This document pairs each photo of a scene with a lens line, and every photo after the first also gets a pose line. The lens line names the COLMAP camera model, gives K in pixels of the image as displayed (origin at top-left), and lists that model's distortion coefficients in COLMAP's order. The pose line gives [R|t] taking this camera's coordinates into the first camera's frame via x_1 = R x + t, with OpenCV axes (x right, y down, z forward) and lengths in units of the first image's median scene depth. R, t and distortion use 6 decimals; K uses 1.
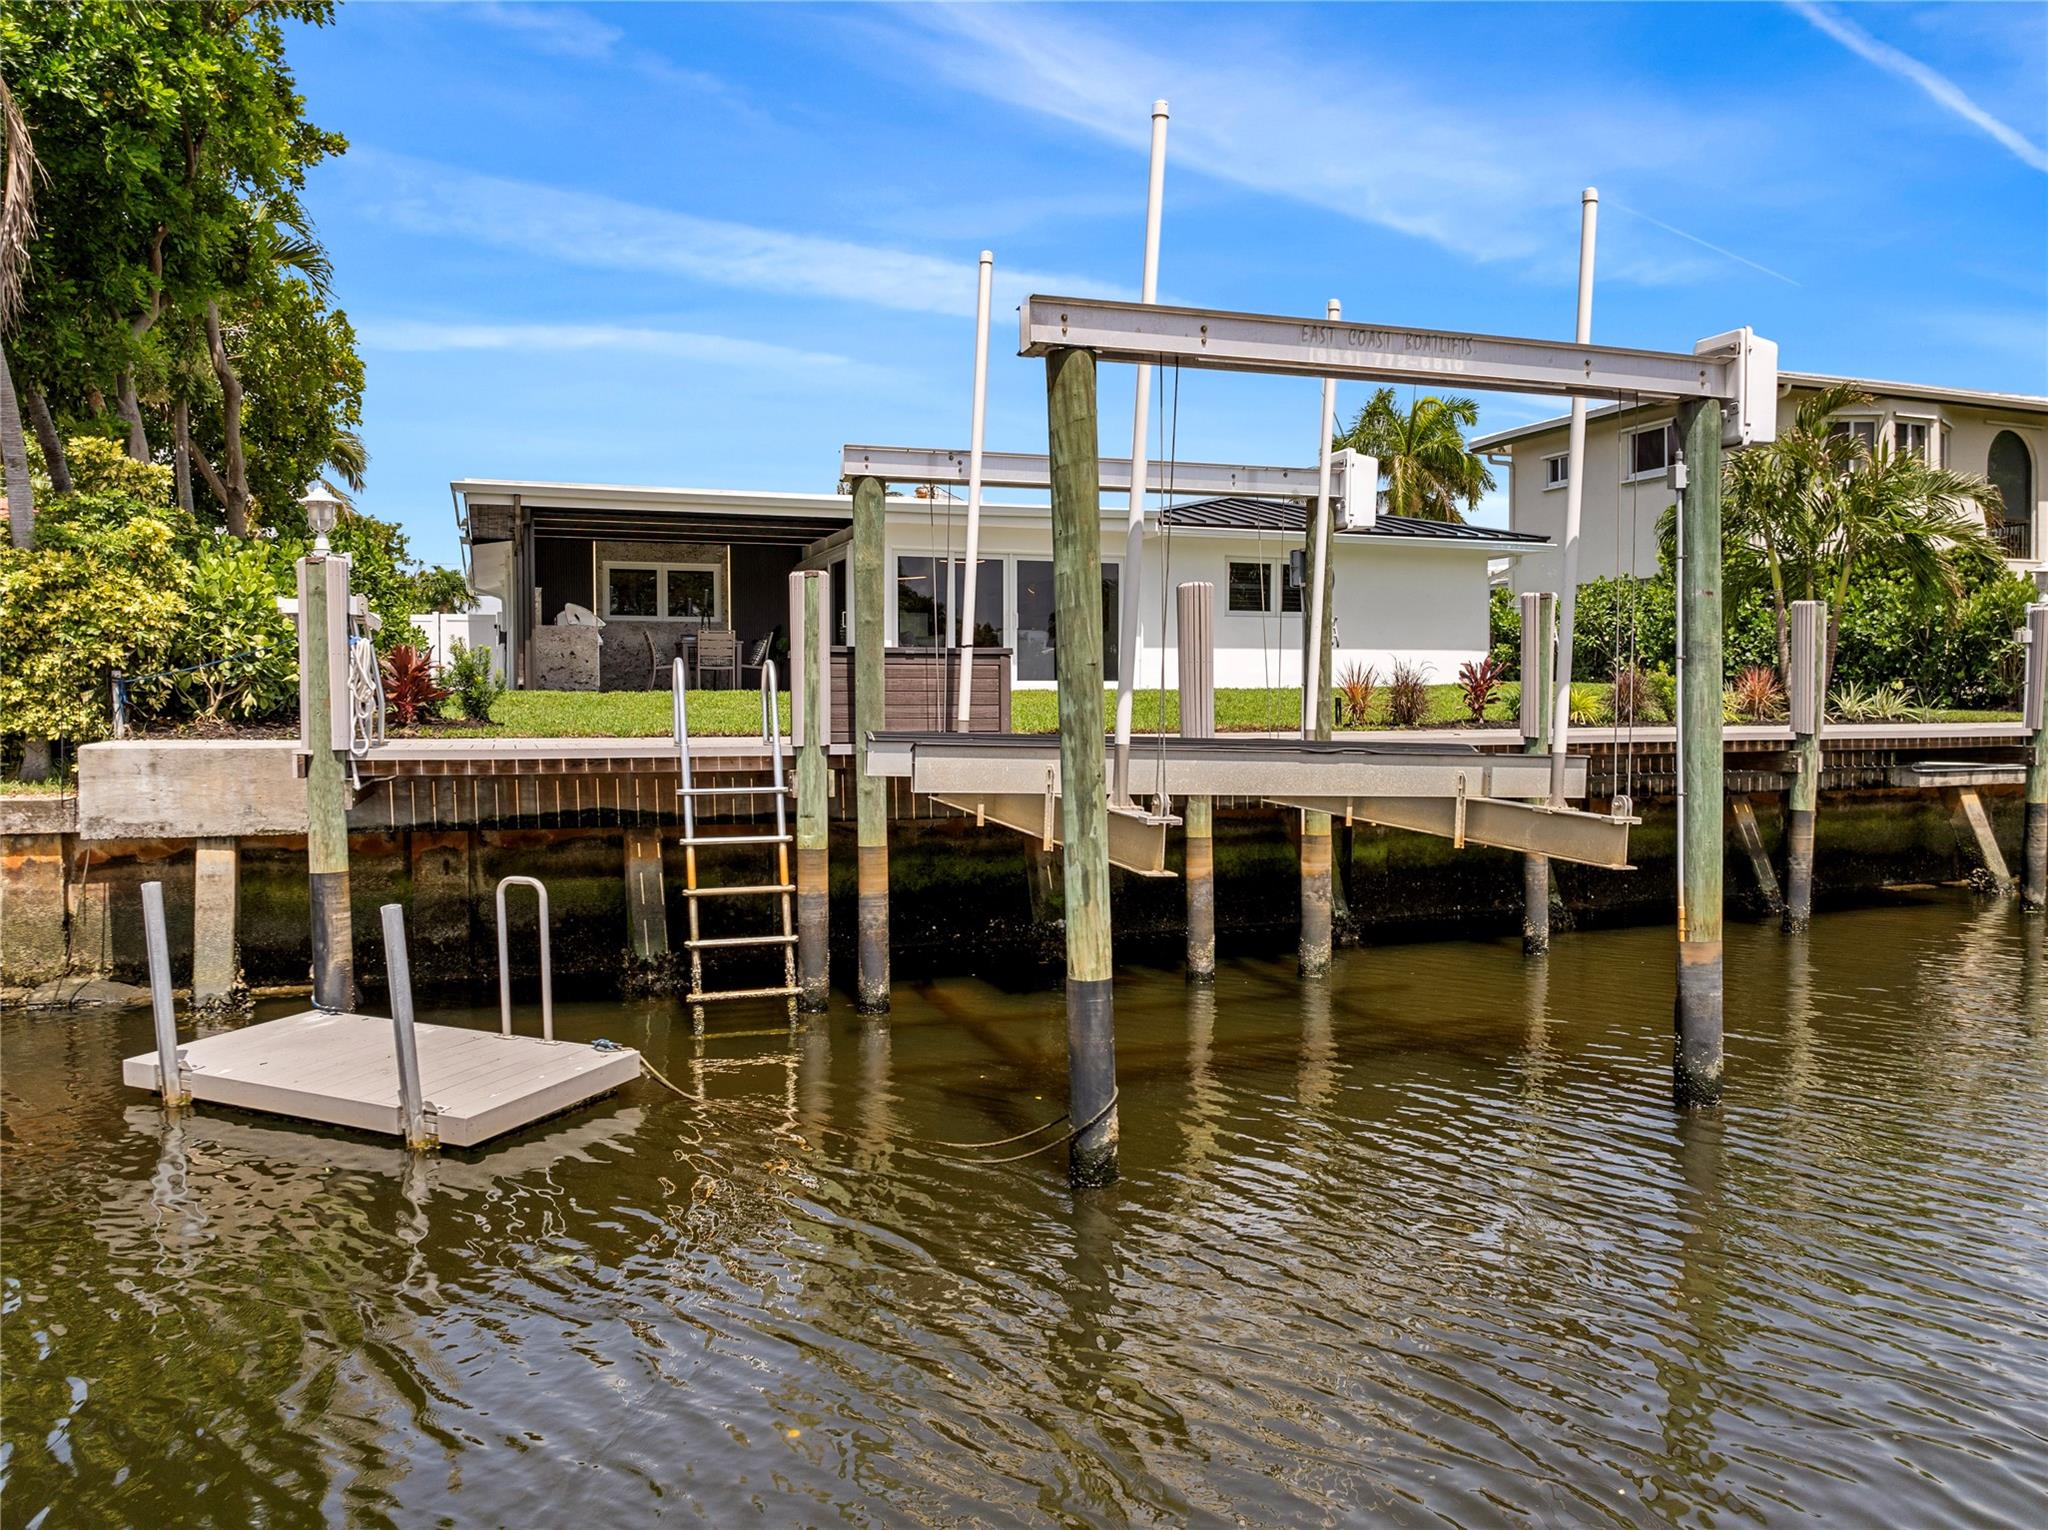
lens RADIAL K [[1442.2, 0, 1024.0], [0, 1442.2, 765.0], [0, 0, 1]] dist [-0.040347, 0.008088]
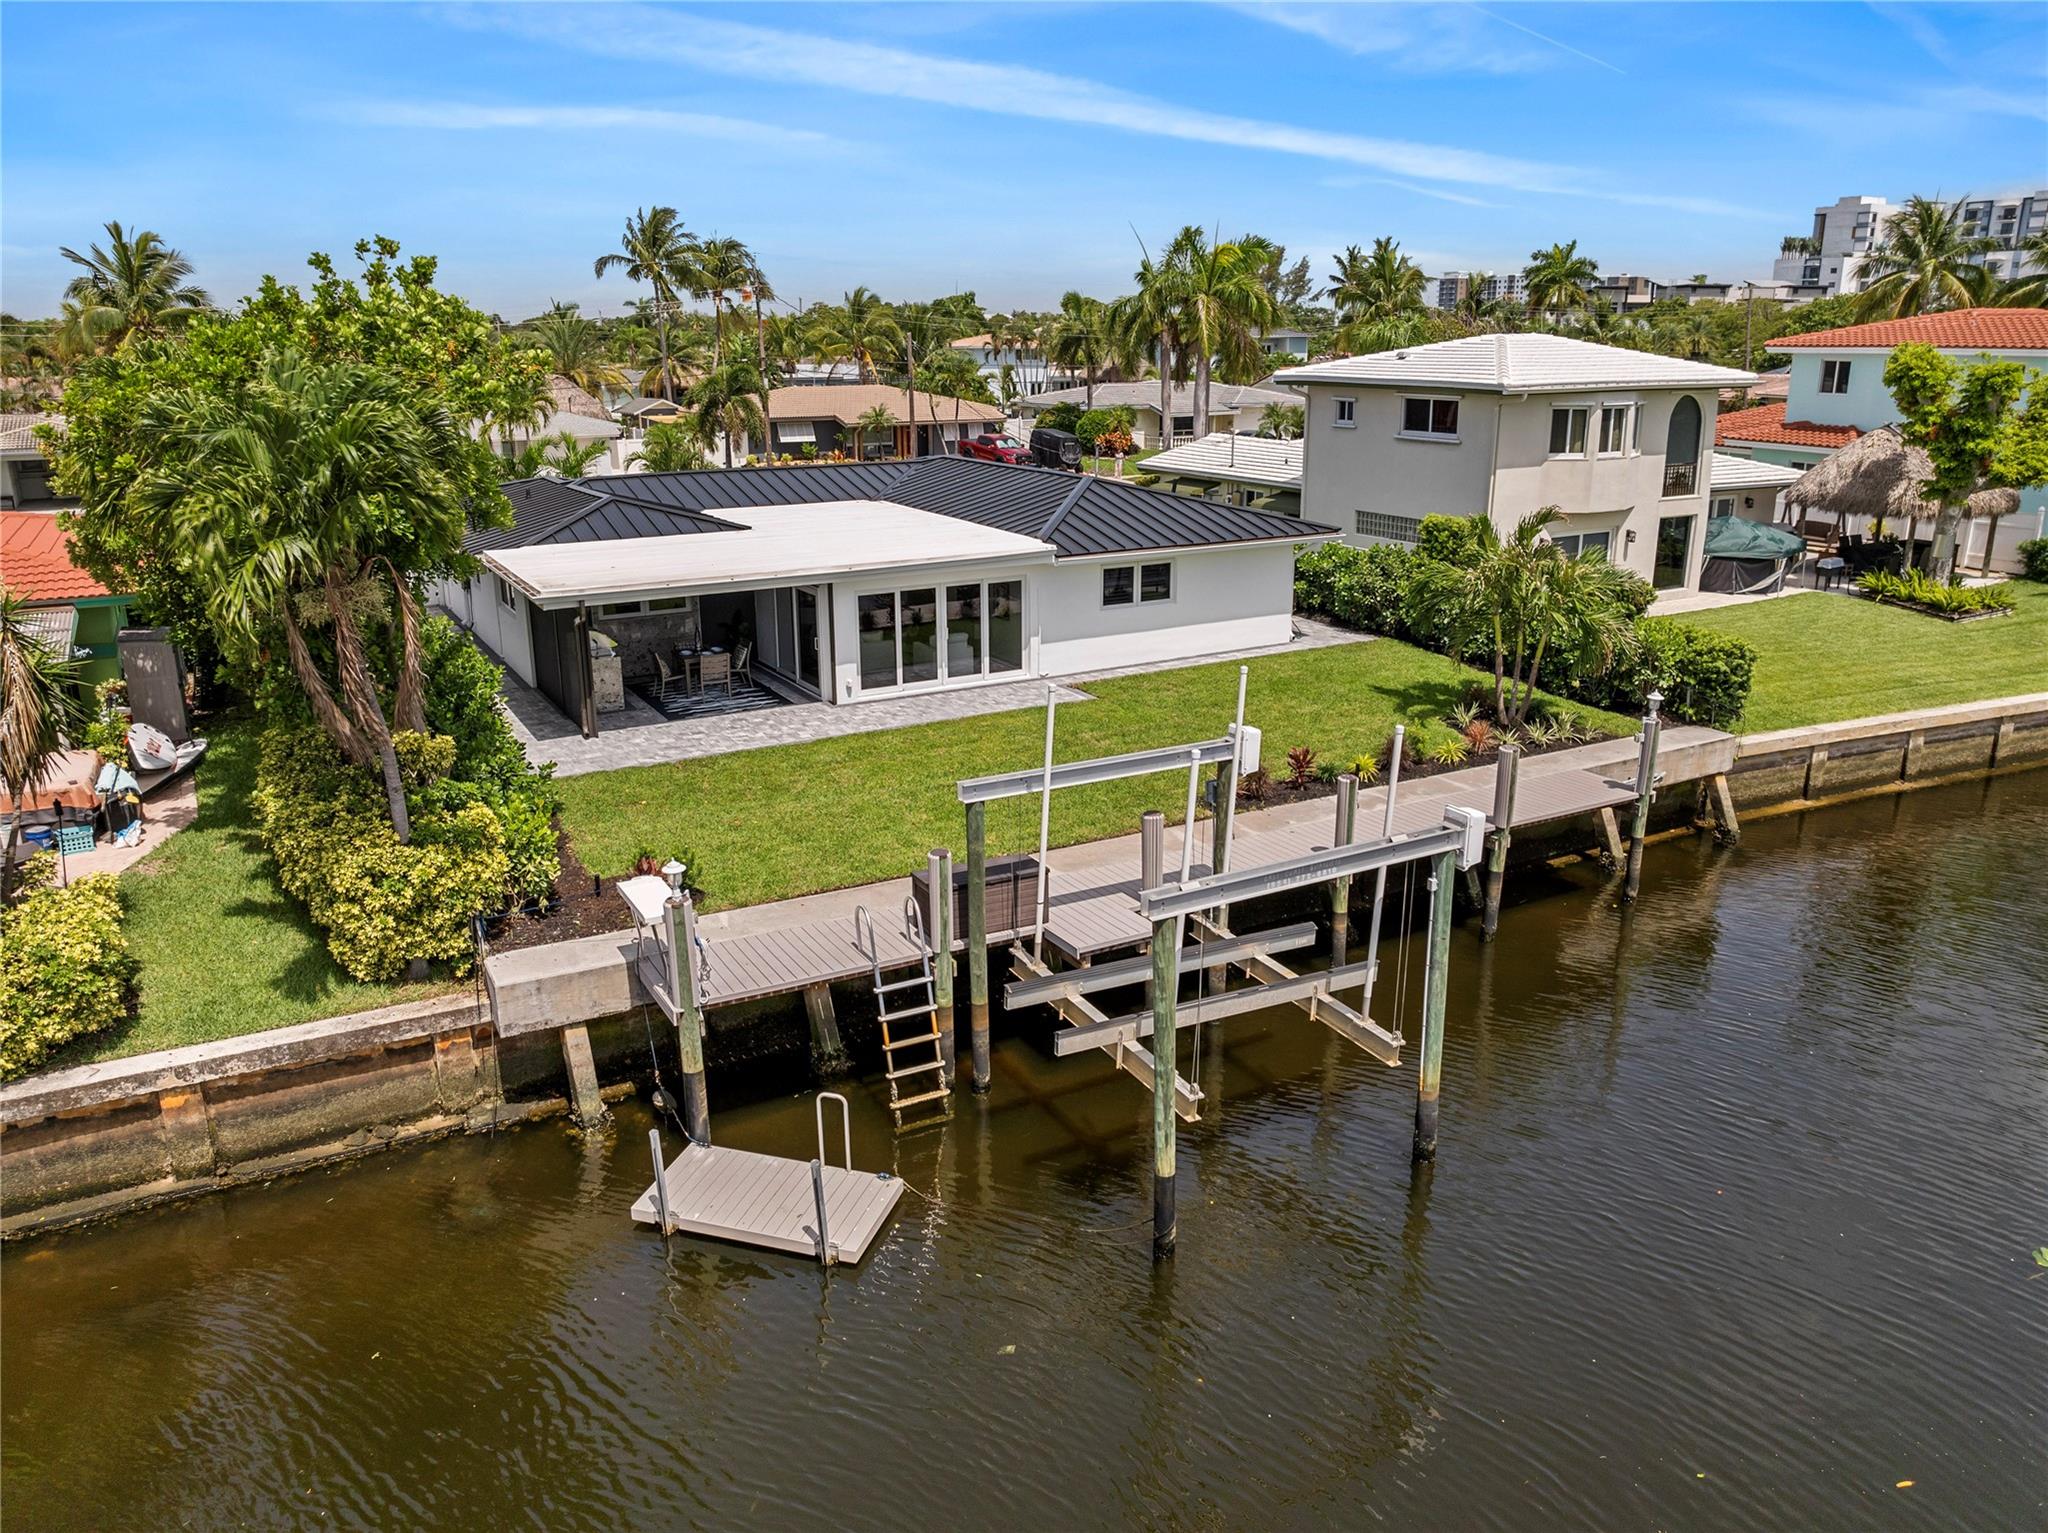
lens RADIAL K [[1429.3, 0, 1024.0], [0, 1429.3, 766.5], [0, 0, 1]] dist [-0.036944, 0.003409]
pose [[0.986848, -0.048035, 0.154349, -0.290638], [0.010009, 0.971156, 0.238237, -0.596807], [-0.161341, -0.233559, 0.958864, -0.555924]]
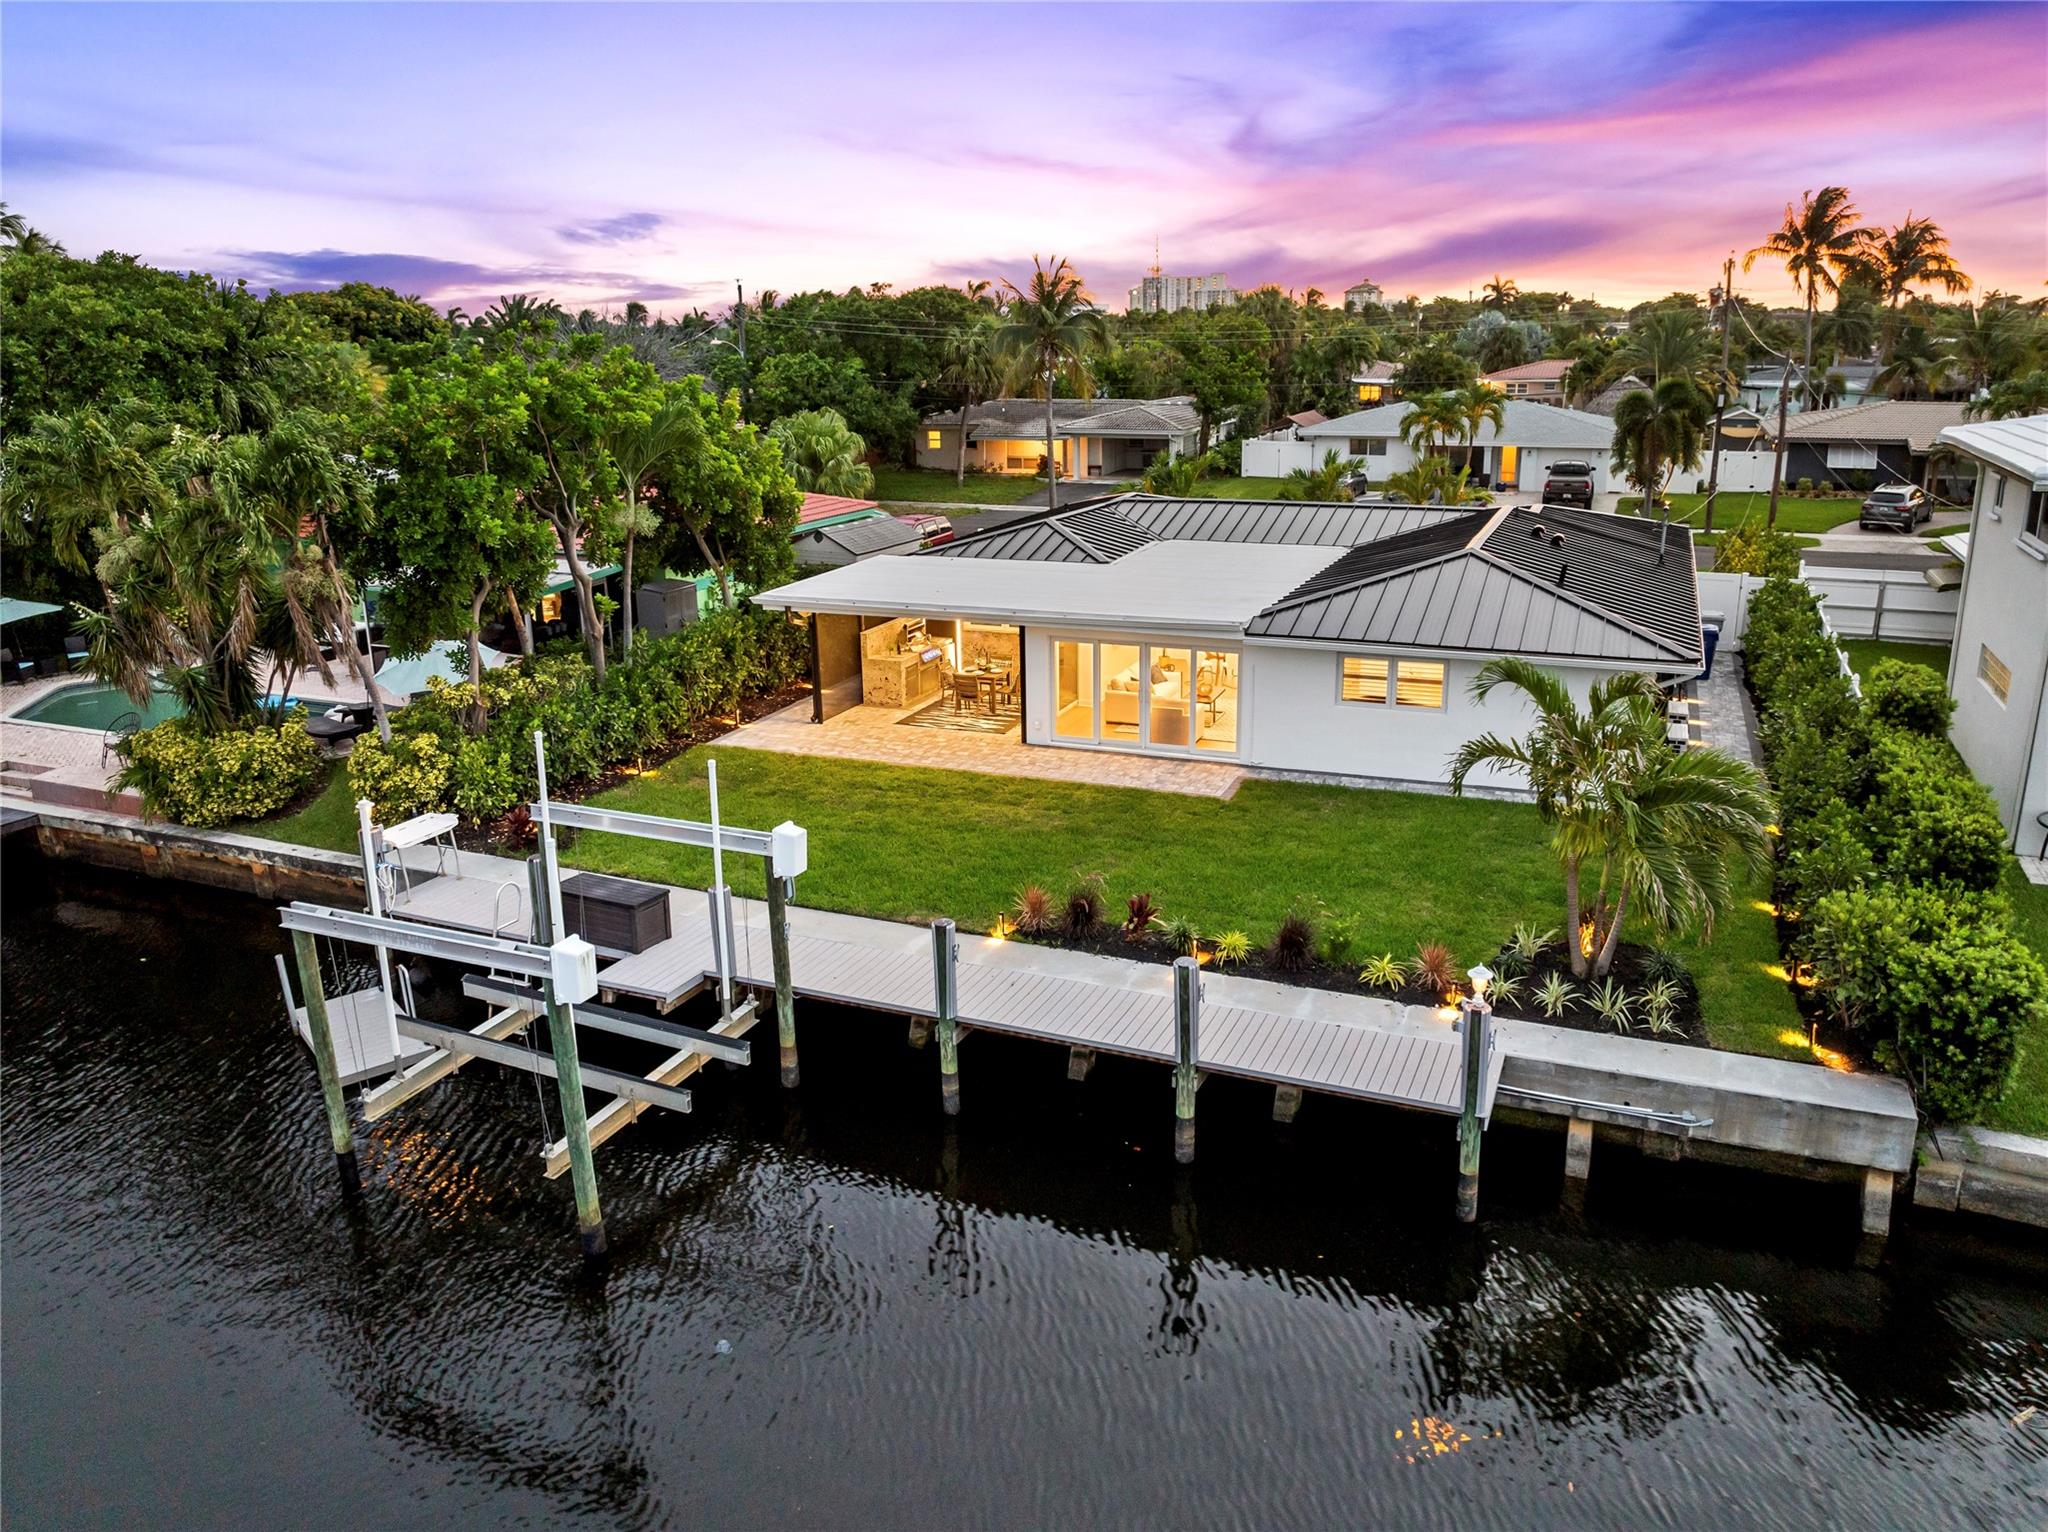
lens RADIAL K [[1483.5, 0, 1024.0], [0, 1483.5, 766.0], [0, 0, 1]] dist [-0.037429, 0.000116]
pose [[0.734521, 0.184666, -0.652976, 1.537694], [-0.022466, 0.968350, 0.248583, -0.727954], [0.678214, -0.167920, 0.715422, 0.038284]]
